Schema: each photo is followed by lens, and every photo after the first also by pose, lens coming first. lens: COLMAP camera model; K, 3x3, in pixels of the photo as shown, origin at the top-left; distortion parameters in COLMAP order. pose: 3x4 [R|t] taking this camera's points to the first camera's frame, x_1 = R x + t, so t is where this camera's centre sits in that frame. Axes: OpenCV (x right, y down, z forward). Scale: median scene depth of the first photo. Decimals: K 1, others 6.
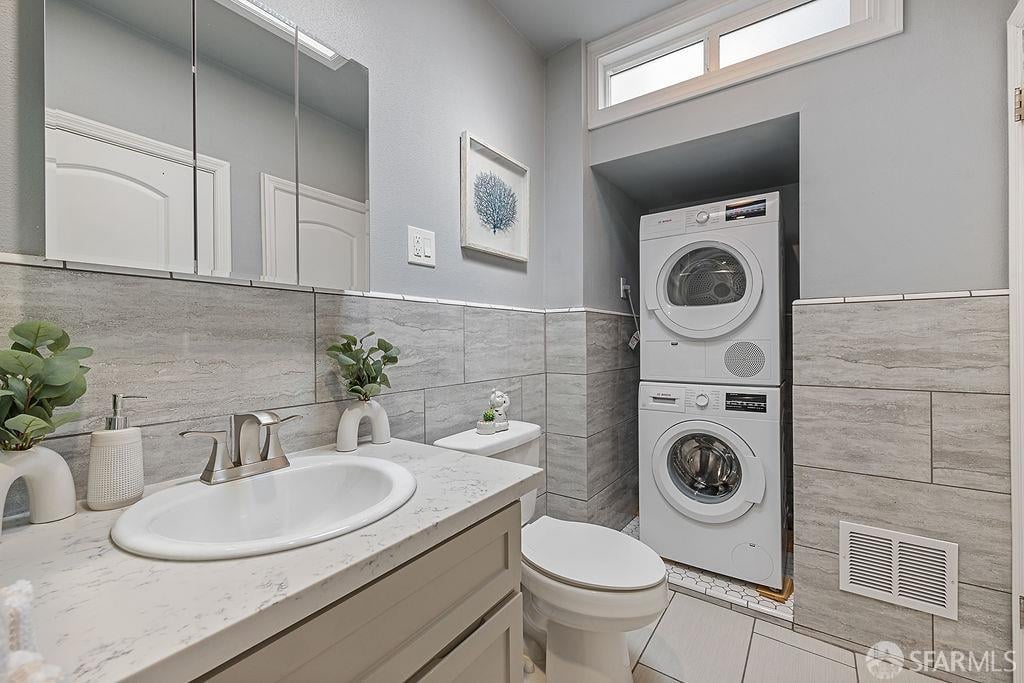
lens RADIAL K [[419.7, 0, 514.4], [0, 419.7, 338.7], [0, 0, 1]] dist [-0.000258, 0.000100]
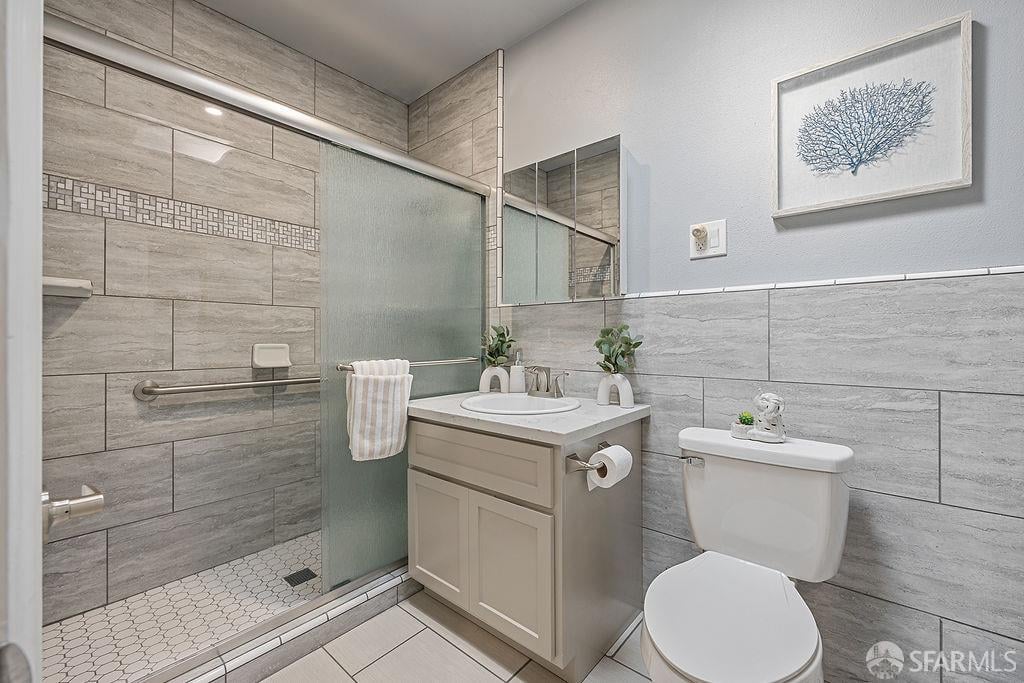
lens RADIAL K [[419.7, 0, 514.4], [0, 419.7, 338.7], [0, 0, 1]] dist [-0.000258, 0.000100]
pose [[-0.085015, 0.002975, -0.996375, 0.809883], [0.001418, 0.999995, 0.002865, 0.019407], [0.996379, -0.001170, -0.085019, 0.592589]]
